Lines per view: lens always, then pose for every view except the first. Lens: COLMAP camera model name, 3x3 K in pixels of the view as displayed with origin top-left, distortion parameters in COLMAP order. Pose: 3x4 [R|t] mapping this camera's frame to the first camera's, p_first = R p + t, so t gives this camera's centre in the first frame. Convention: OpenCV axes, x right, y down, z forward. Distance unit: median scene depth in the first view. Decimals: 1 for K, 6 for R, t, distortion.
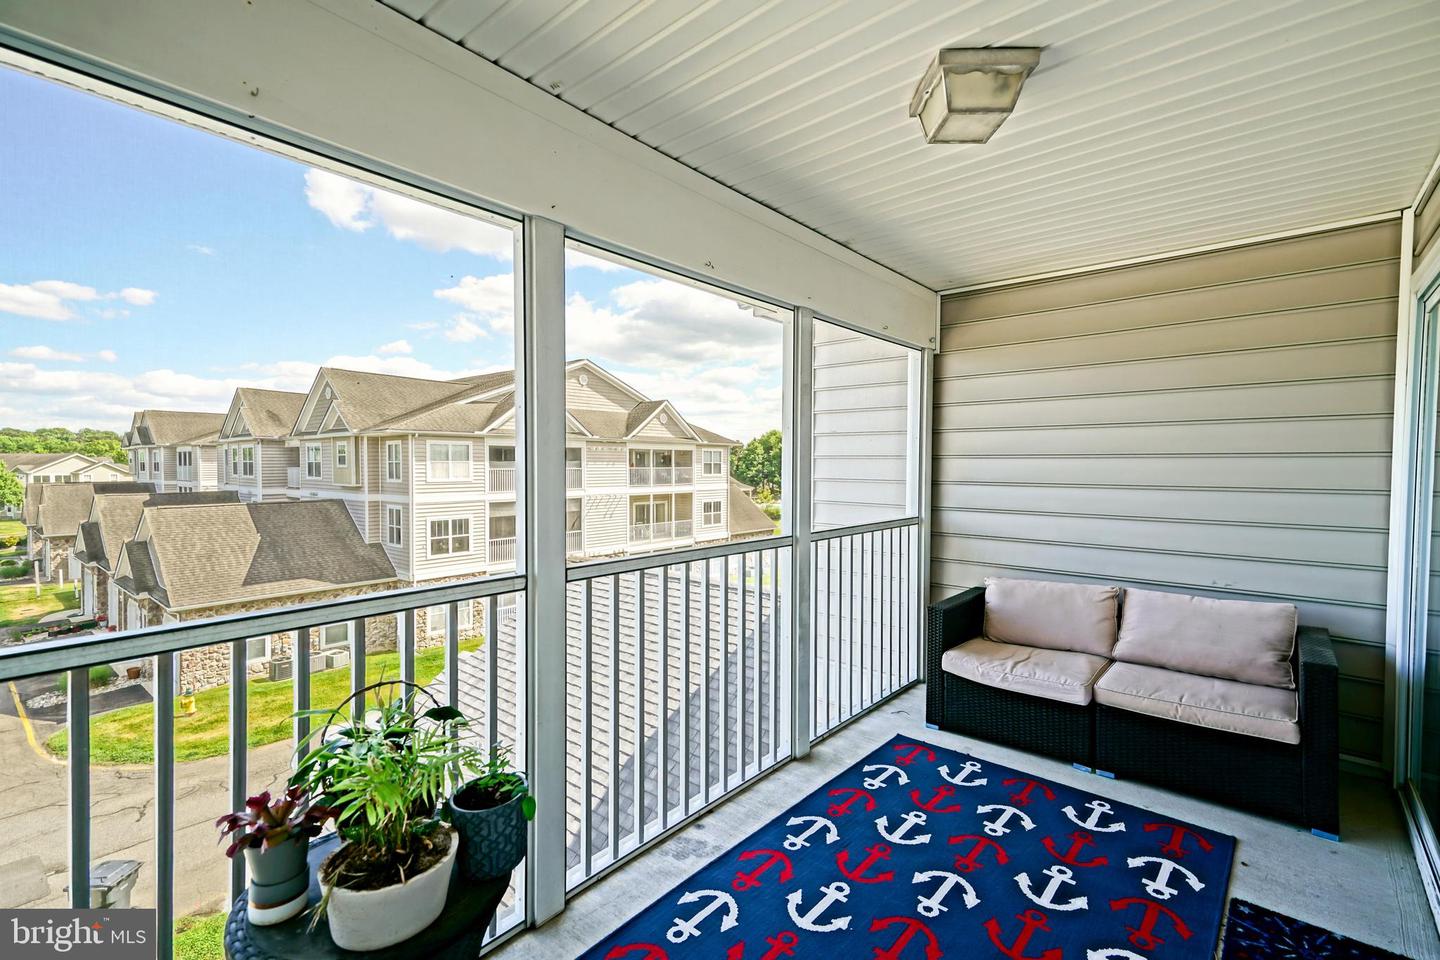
lens RADIAL K [[618.1, 0, 720.0], [0, 618.1, 480.0], [0, 0, 1]] dist [0.000538, -0.000146]
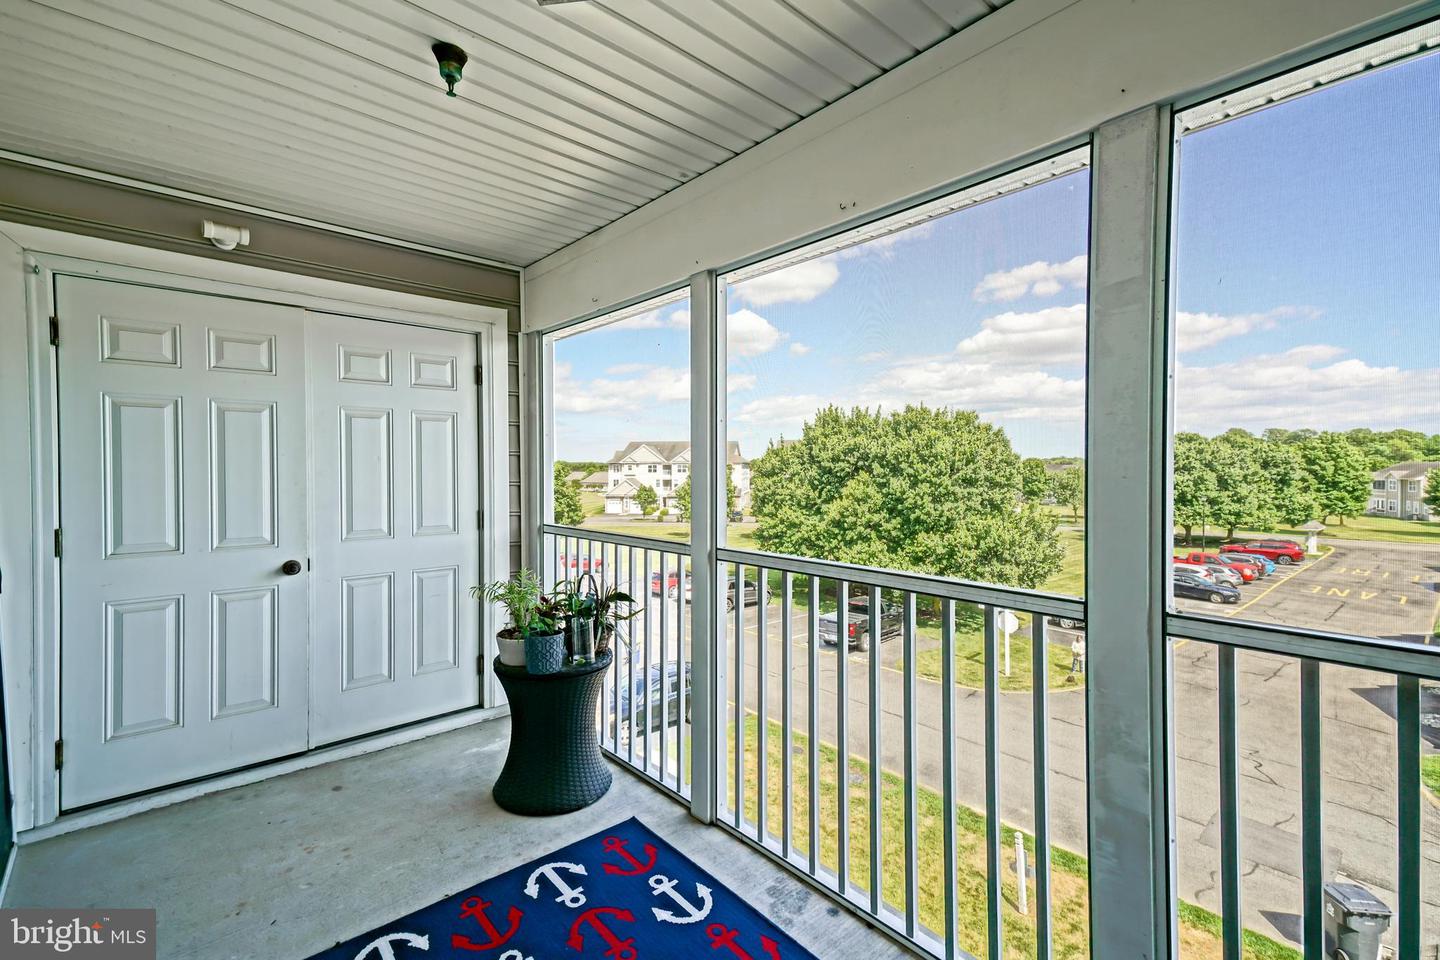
lens RADIAL K [[637.5, 0, 708.4], [0, 637.5, 473.9], [0, 0, 1]] dist [0.034244, -0.000421]
pose [[-0.146798, 0.011325, -0.989102, 0.978735], [-0.015682, 0.999782, 0.013775, -0.021836], [0.989042, 0.017533, -0.146588, 1.139909]]
